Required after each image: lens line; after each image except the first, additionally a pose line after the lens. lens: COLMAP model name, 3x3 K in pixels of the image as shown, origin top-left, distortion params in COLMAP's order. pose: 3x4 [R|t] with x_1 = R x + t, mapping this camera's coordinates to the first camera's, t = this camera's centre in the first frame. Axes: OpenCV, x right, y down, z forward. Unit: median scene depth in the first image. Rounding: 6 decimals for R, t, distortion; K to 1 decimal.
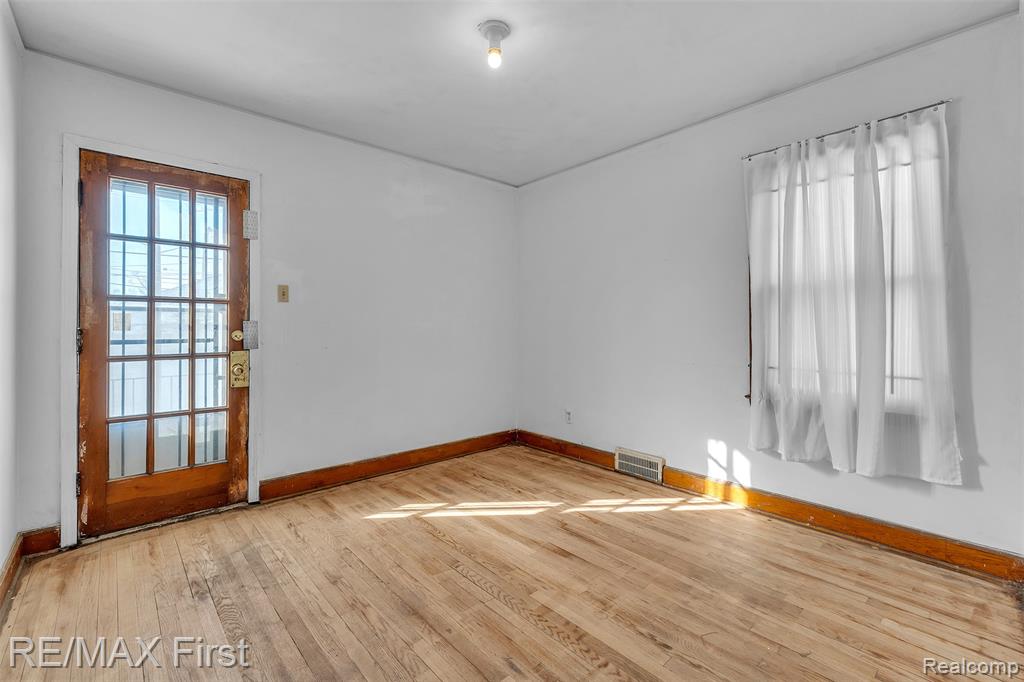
lens RADIAL K [[434.5, 0, 513.9], [0, 434.5, 338.2], [0, 0, 1]] dist [0.000307, 0.000125]
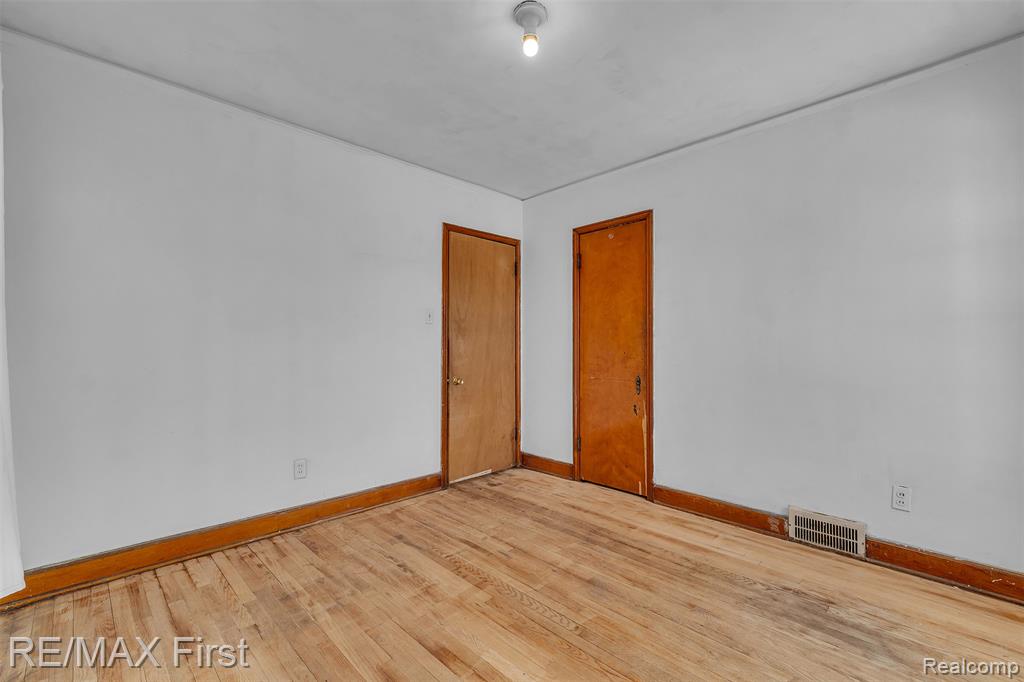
lens RADIAL K [[434.5, 0, 513.9], [0, 434.5, 338.2], [0, 0, 1]] dist [0.000307, 0.000125]
pose [[-0.998466, 0.000091, -0.055369, 0.043727], [-0.000047, 0.999997, 0.002487, -0.045564], [0.055369, 0.002486, -0.998463, 2.097008]]
